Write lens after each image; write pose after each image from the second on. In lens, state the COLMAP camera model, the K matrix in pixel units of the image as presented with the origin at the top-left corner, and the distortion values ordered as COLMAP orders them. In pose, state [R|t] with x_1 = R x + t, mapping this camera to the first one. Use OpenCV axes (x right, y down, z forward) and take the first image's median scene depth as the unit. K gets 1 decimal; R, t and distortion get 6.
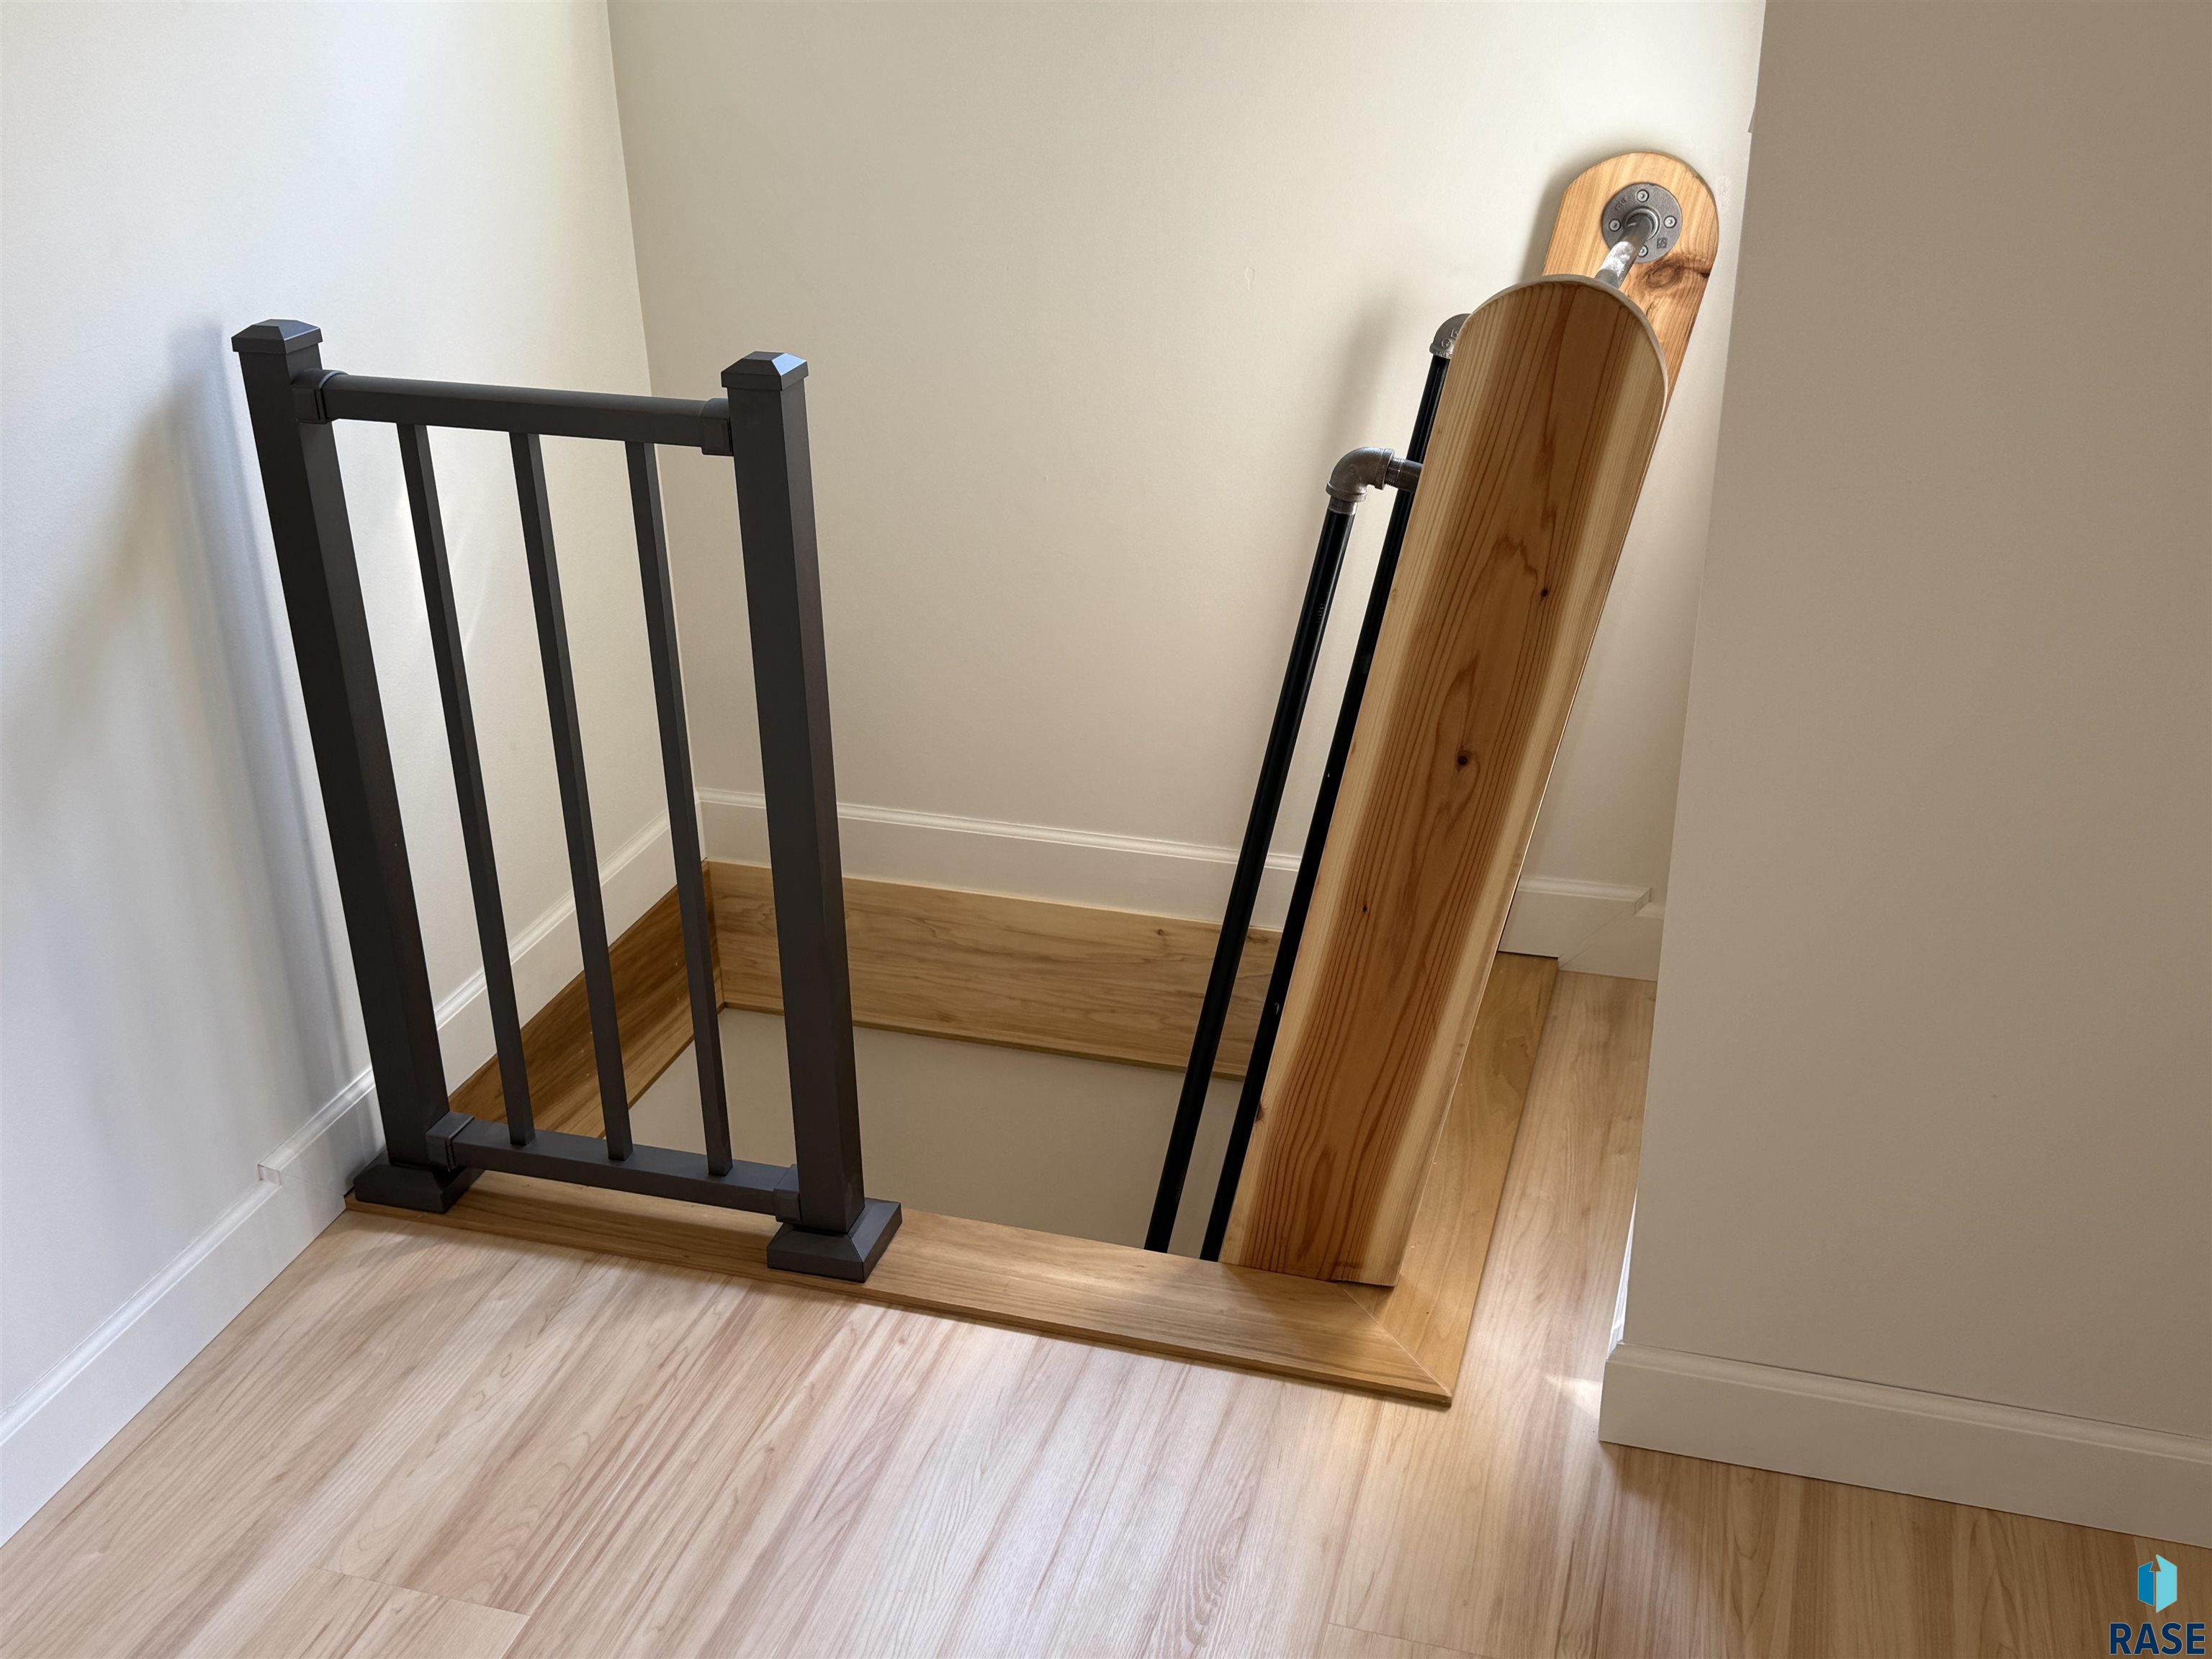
lens RADIAL K [[2191.8, 0, 1104.5], [0, 2191.8, 821.8], [0, 0, 1]] dist [0.089988, 0.000000]
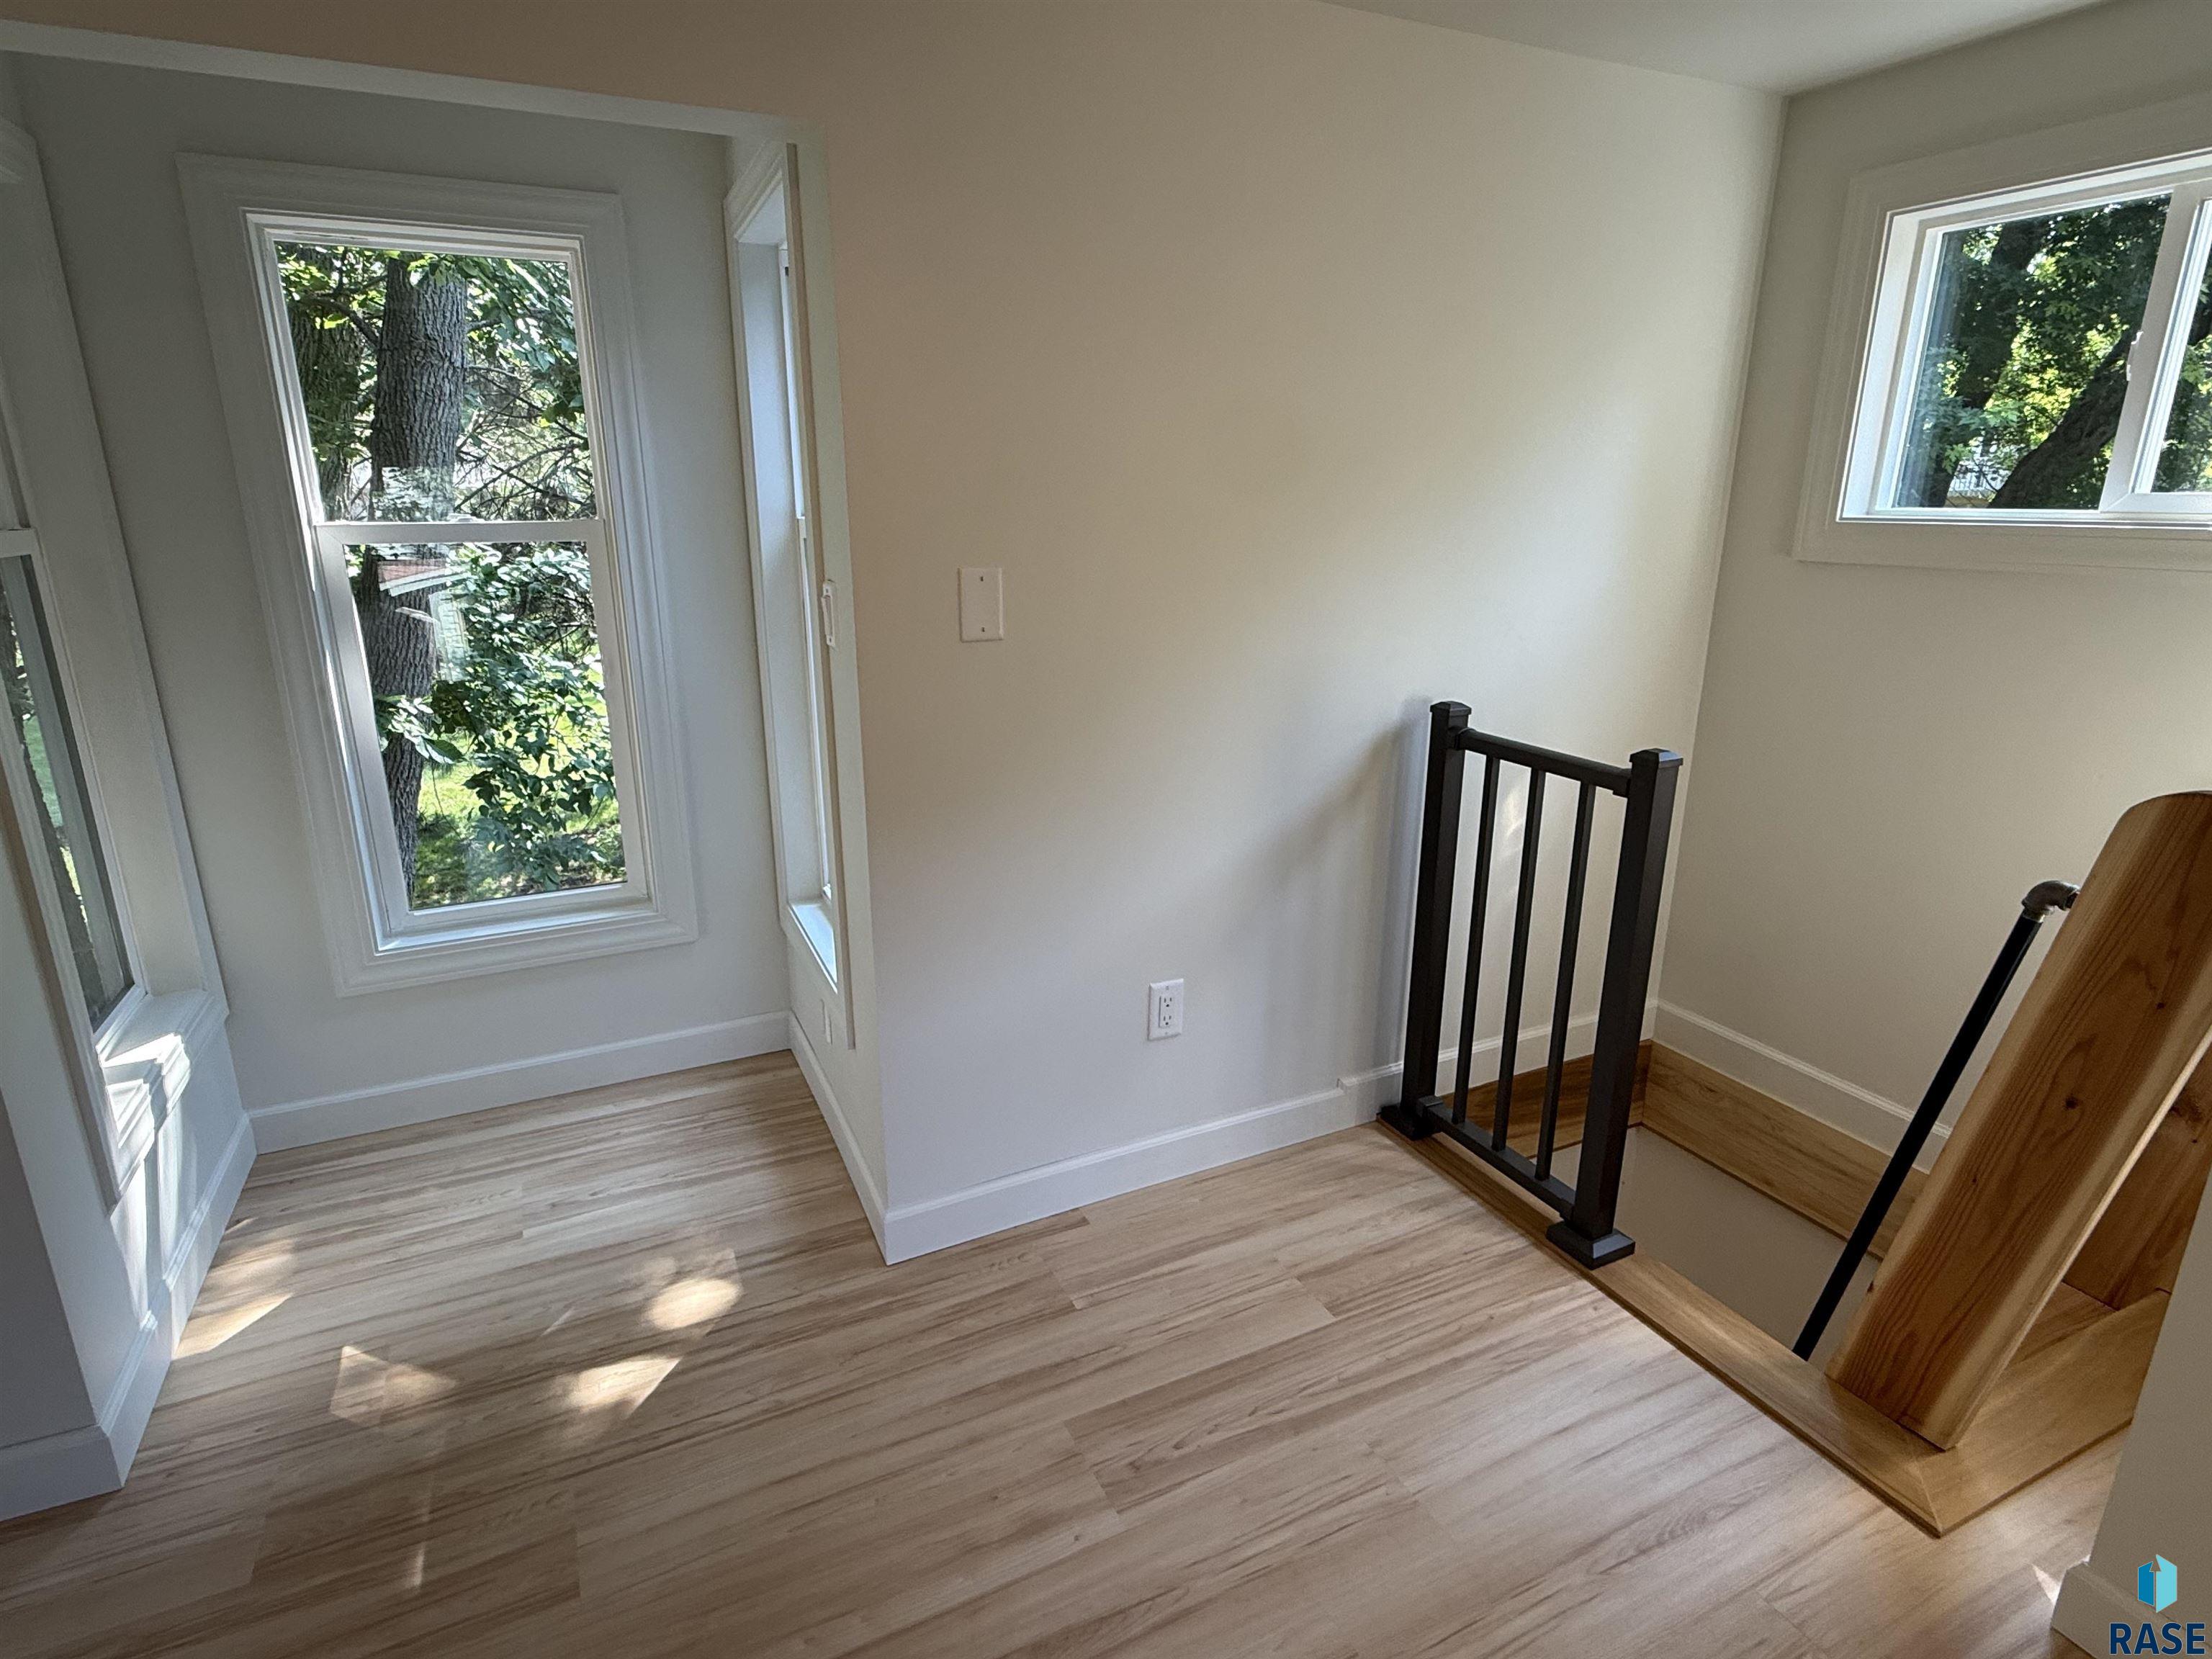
lens RADIAL K [[1157.5, 0, 1102.4], [0, 1157.5, 833.7], [0, 0, 1]] dist [-0.000443, 0.000988]
pose [[0.677370, 0.225912, -0.700095, 0.202192], [-0.320981, 0.947073, -0.004953, 0.010119], [0.661922, 0.228072, 0.714032, 0.004242]]
